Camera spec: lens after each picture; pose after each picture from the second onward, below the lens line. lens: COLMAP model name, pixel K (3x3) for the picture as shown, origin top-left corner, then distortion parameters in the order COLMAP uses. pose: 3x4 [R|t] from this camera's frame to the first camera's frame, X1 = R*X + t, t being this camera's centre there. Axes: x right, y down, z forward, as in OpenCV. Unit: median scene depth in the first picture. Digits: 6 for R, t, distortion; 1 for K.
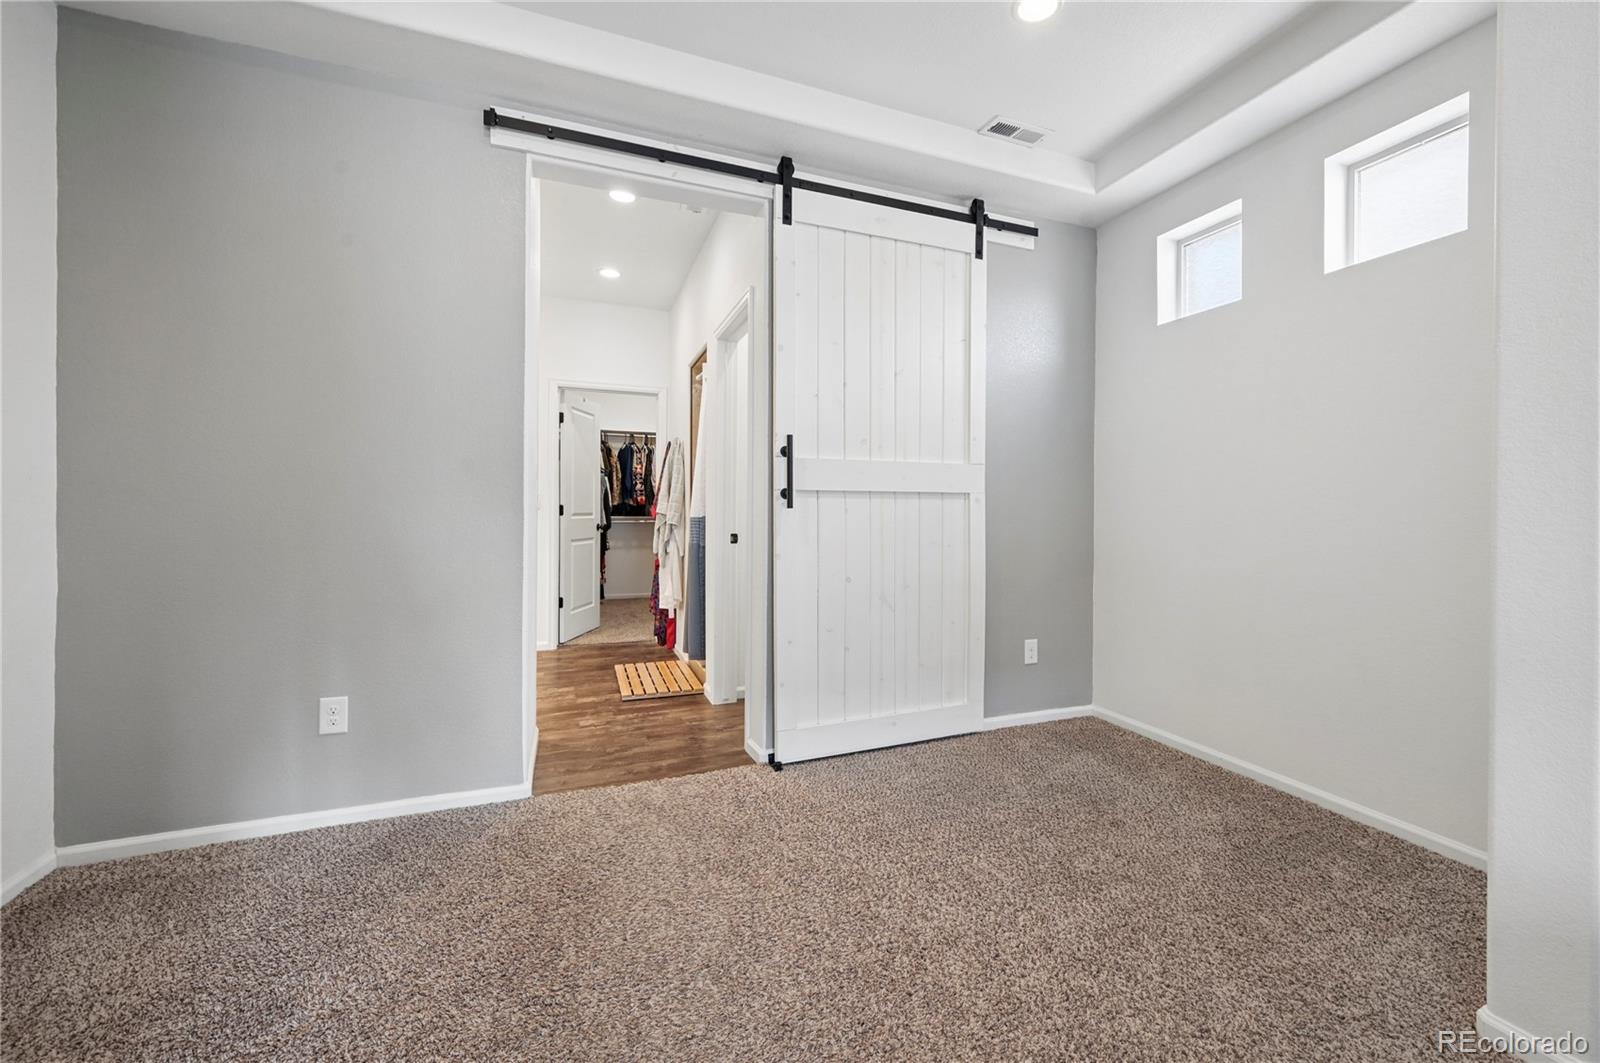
lens RADIAL K [[654.5, 0, 839.3], [0, 654.5, 509.2], [0, 0, 1]] dist [-0.000078, -0.000128]
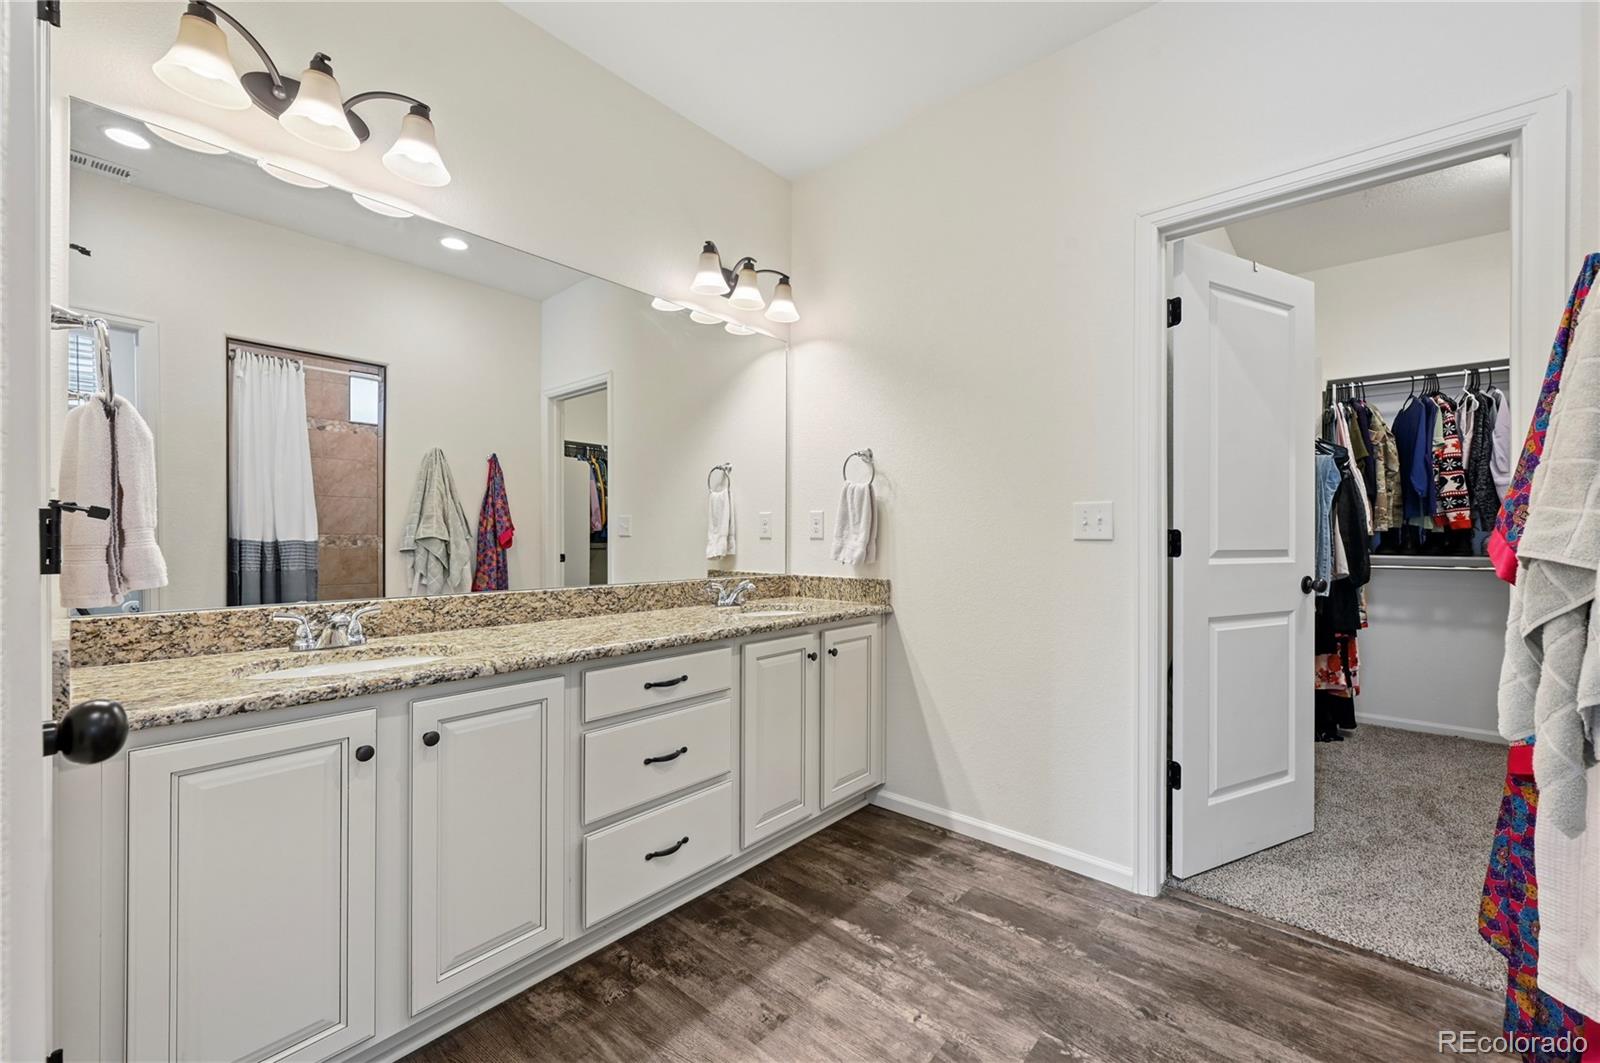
lens RADIAL K [[638.3, 0, 823.4], [0, 638.3, 531.6], [0, 0, 1]] dist [-0.000845, -0.000040]
pose [[0.461995, -0.007448, -0.886851, -0.144955], [-0.001893, 0.999954, -0.009383, -0.001089], [0.886880, 0.006014, 0.461960, 0.510358]]
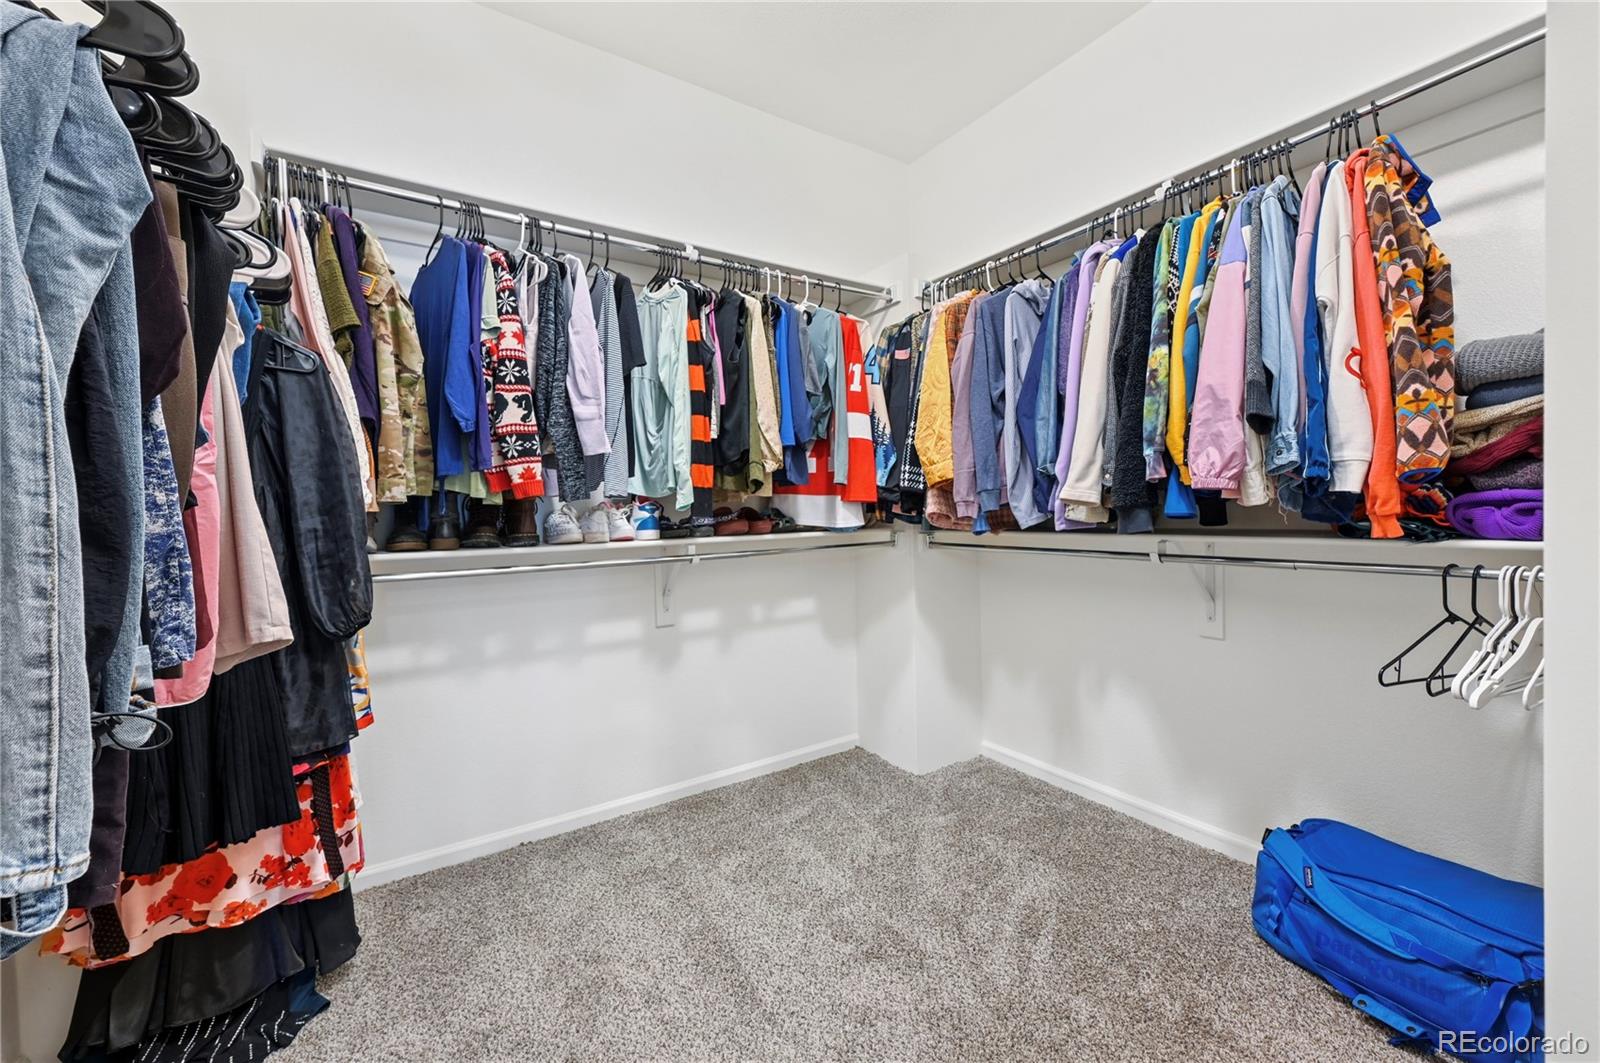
lens RADIAL K [[638.3, 0, 823.4], [0, 638.3, 531.6], [0, 0, 1]] dist [-0.000845, -0.000040]
pose [[0.980074, -0.025022, 0.197050, -0.287117], [0.018040, 0.999147, 0.037147, -0.002290], [-0.197812, -0.032852, 0.979689, 0.891091]]
